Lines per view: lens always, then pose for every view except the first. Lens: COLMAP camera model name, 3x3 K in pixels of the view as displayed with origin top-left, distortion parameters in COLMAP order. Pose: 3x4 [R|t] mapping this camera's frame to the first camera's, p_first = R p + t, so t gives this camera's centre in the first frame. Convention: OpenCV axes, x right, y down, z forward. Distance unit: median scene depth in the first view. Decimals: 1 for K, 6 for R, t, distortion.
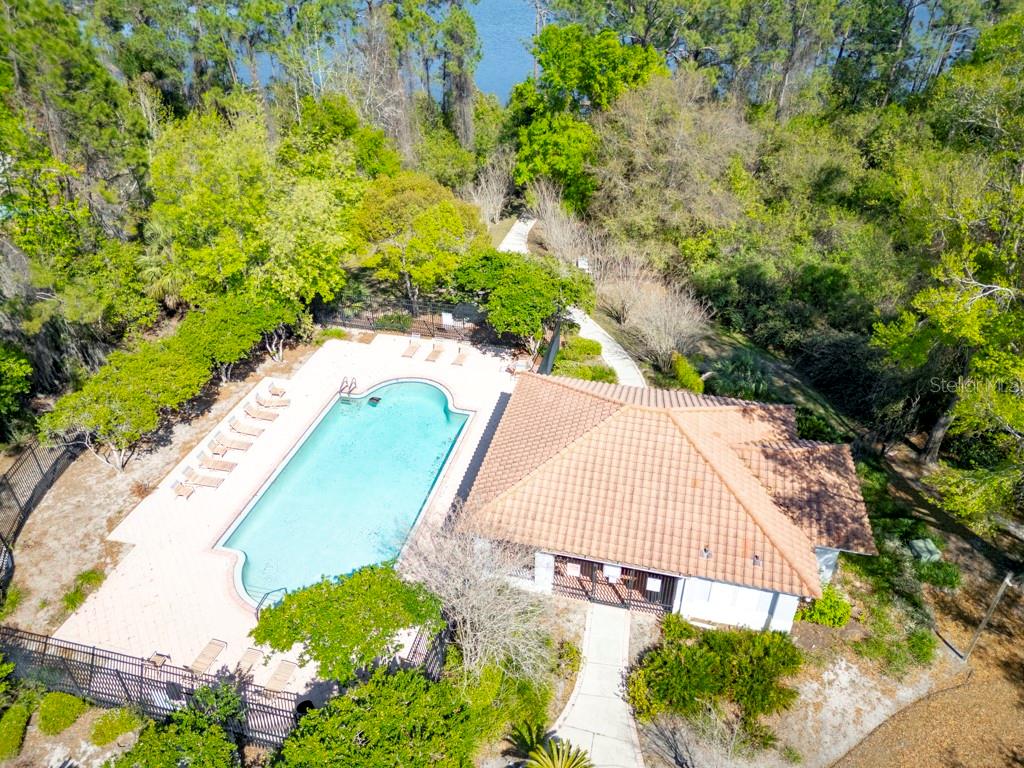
lens RADIAL K [[713.8, 0, 512.0], [0, 713.8, 384.0], [0, 0, 1]] dist [0.090598, -0.110767]
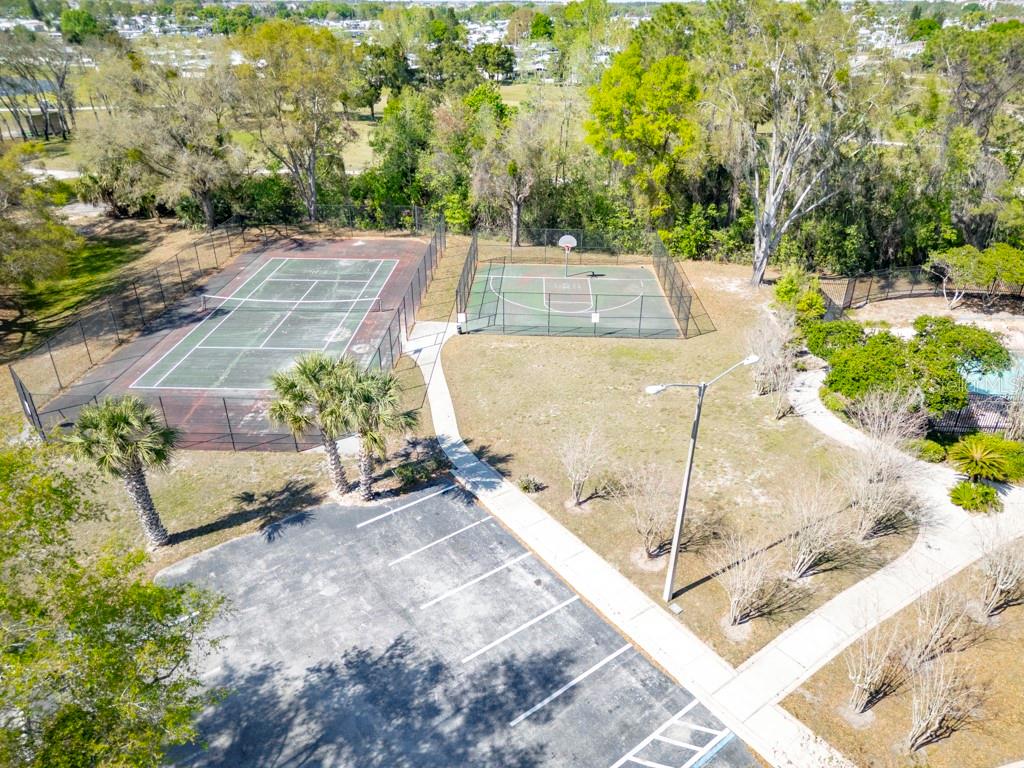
lens RADIAL K [[713.8, 0, 512.0], [0, 713.8, 384.0], [0, 0, 1]] dist [0.090598, -0.110767]
pose [[0.197863, 0.456382, -0.867506, 0.598242], [-0.542459, 0.788113, 0.290889, 0.261388], [0.816449, 0.413030, 0.403507, -0.272677]]
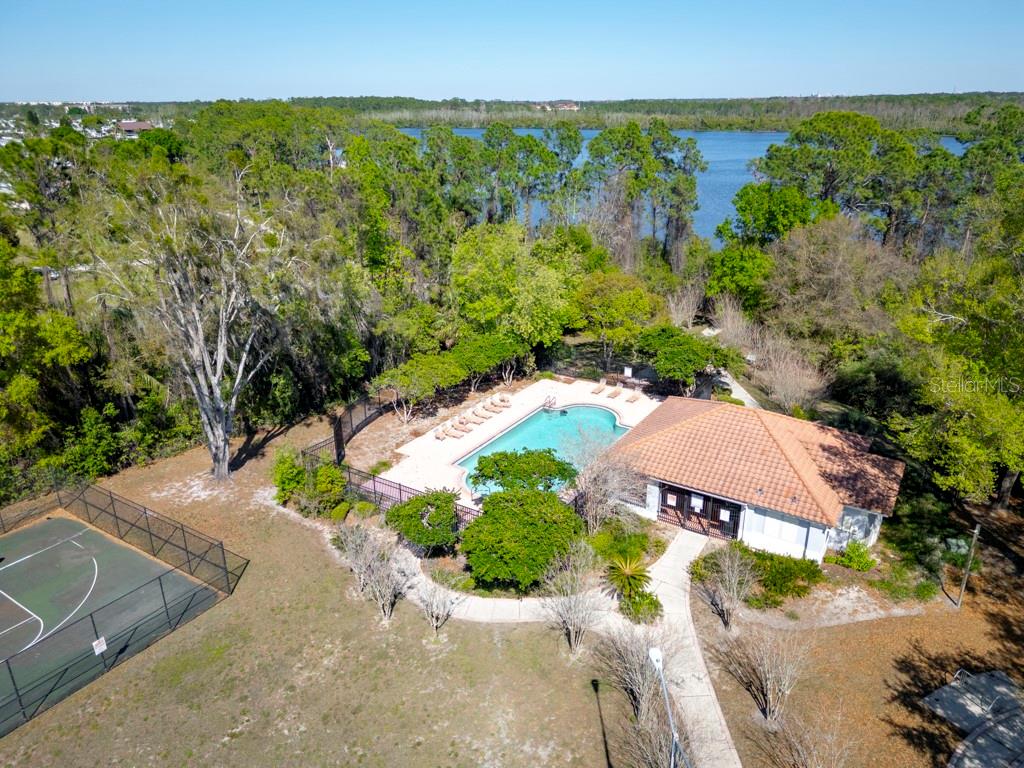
lens RADIAL K [[713.8, 0, 512.0], [0, 713.8, 384.0], [0, 0, 1]] dist [0.090598, -0.110767]
pose [[0.942927, 0.112912, -0.313273, 0.146444], [-0.175470, 0.968029, -0.179248, 0.241064], [0.283019, 0.223988, 0.932593, -0.373643]]
